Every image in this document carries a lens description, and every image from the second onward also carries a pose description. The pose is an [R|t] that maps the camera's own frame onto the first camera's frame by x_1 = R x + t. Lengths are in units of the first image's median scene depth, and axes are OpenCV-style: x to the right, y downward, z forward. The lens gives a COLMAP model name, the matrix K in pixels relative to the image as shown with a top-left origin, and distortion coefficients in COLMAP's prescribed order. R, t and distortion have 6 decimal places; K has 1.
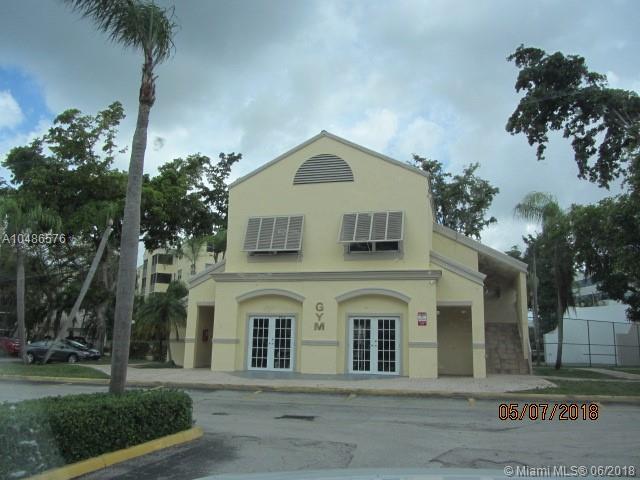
lens RADIAL K [[531.9, 0, 320.0], [0, 531.9, 240.0], [0, 0, 1]] dist [-0.002359, -0.002001]
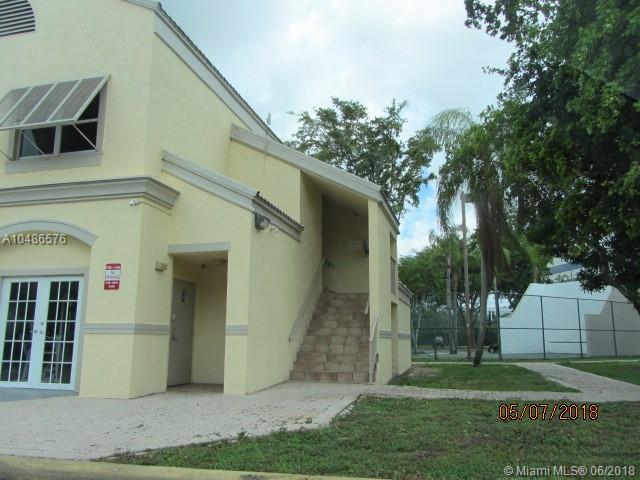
lens RADIAL K [[506.0, 0, 318.9], [0, 506.0, 245.0], [0, 0, 1]] dist [-0.037263, -0.001819]
pose [[0.999614, -0.017840, -0.021299, 0.358091], [0.018200, 0.999693, 0.016791, 0.105185], [0.020992, -0.017172, 0.999632, 0.495973]]
